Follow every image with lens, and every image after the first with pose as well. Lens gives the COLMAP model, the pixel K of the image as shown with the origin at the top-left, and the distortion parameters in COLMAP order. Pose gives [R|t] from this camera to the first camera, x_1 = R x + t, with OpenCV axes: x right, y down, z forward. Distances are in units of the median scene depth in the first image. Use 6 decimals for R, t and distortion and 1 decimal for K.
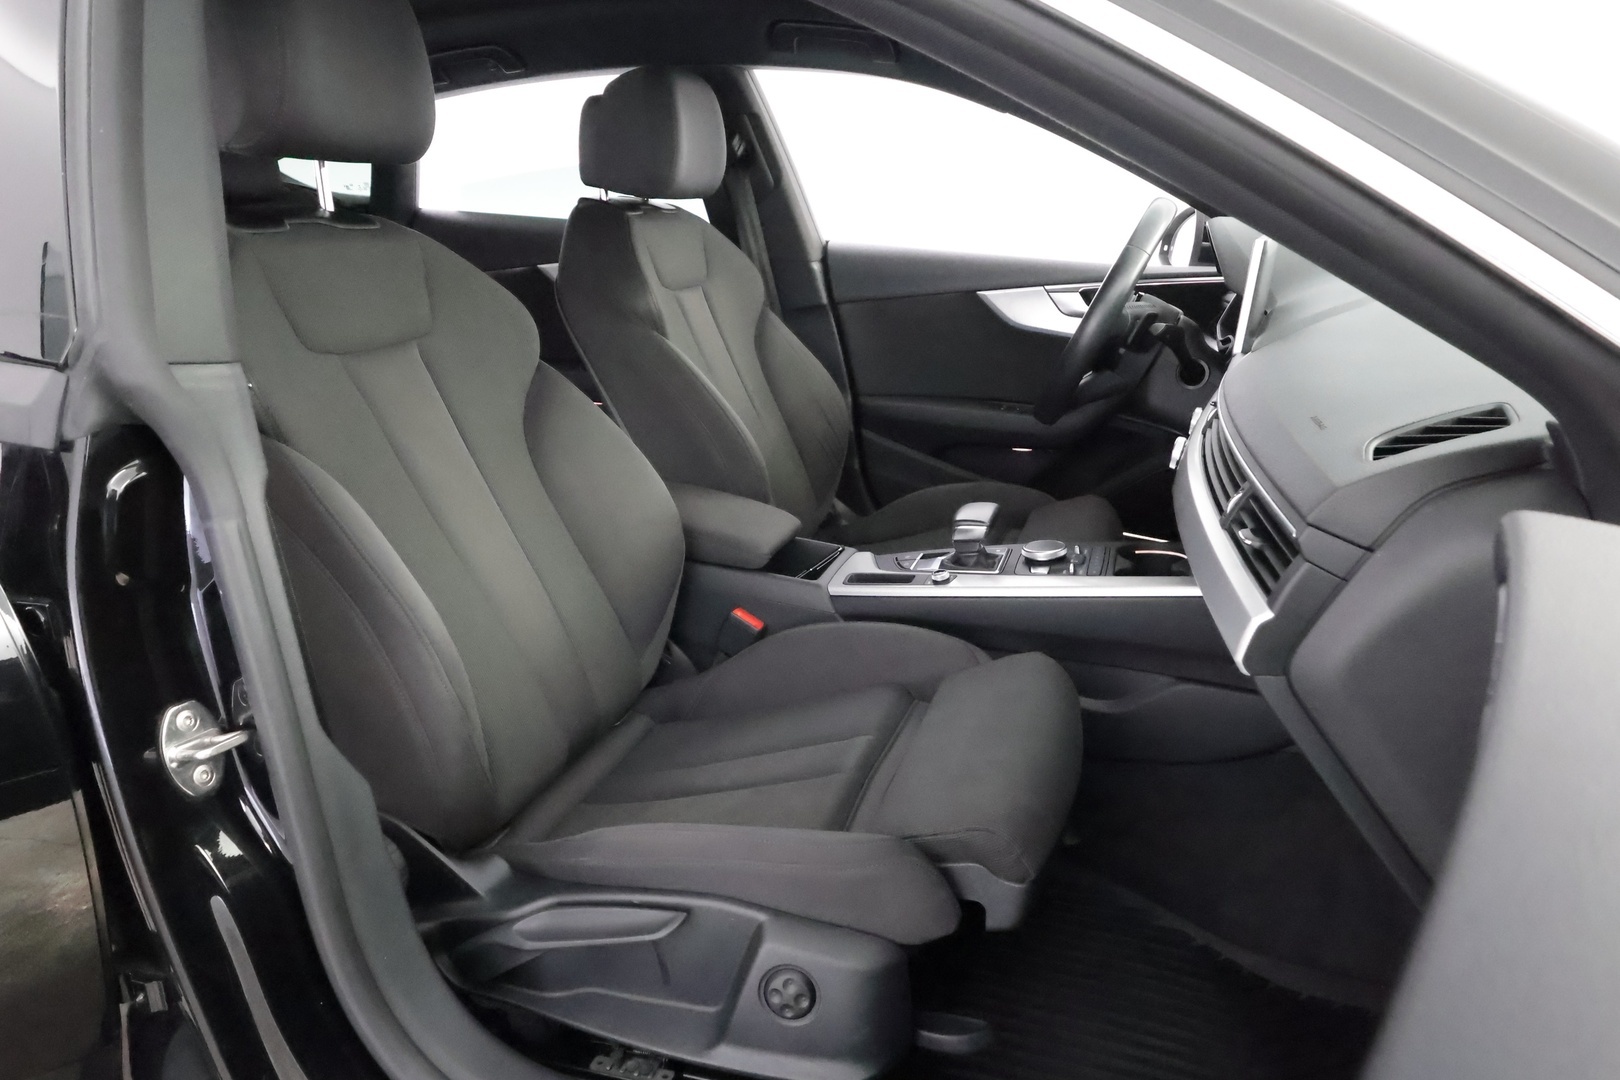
lens RADIAL K [[1076.7, 0, 835.3], [0, 1076.7, 540.5], [0, 0, 1]] dist [0.002998, -0.000620]
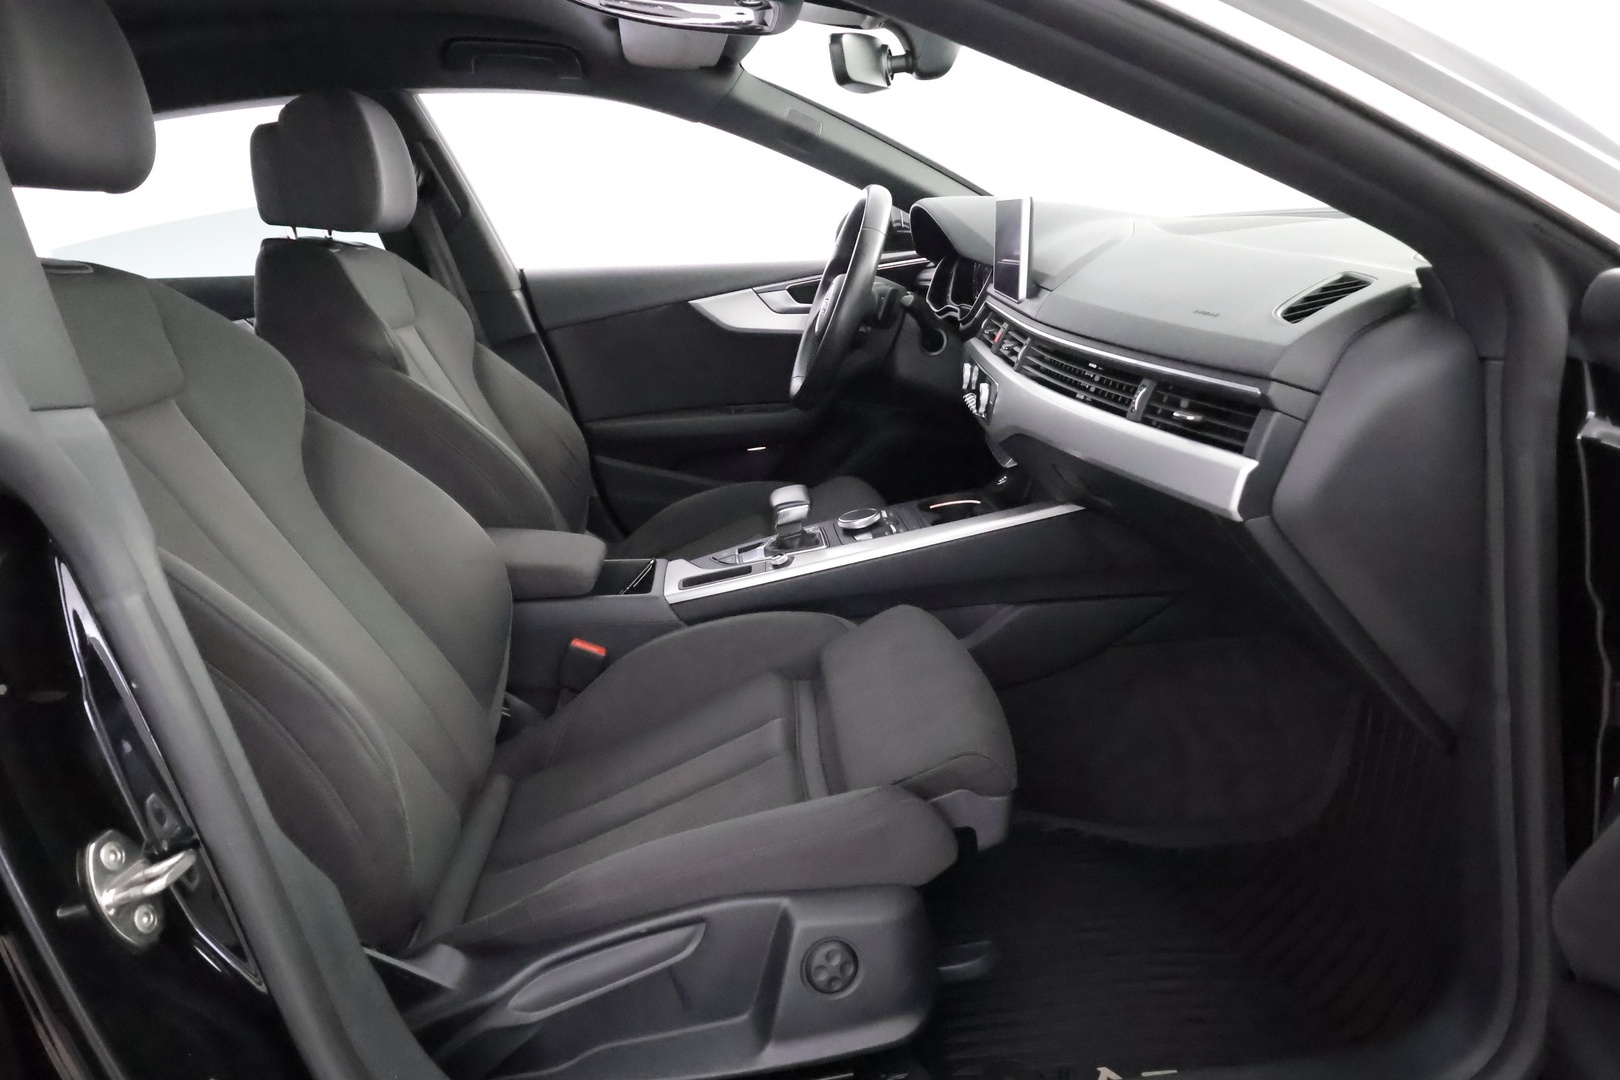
lens RADIAL K [[1076.7, 0, 835.3], [0, 1076.7, 540.5], [0, 0, 1]] dist [0.002998, -0.000620]
pose [[0.918585, -0.188710, 0.347260, -0.197336], [0.202461, 0.979285, -0.003389, 0.028897], [-0.339427, 0.073419, 0.937763, 0.032799]]
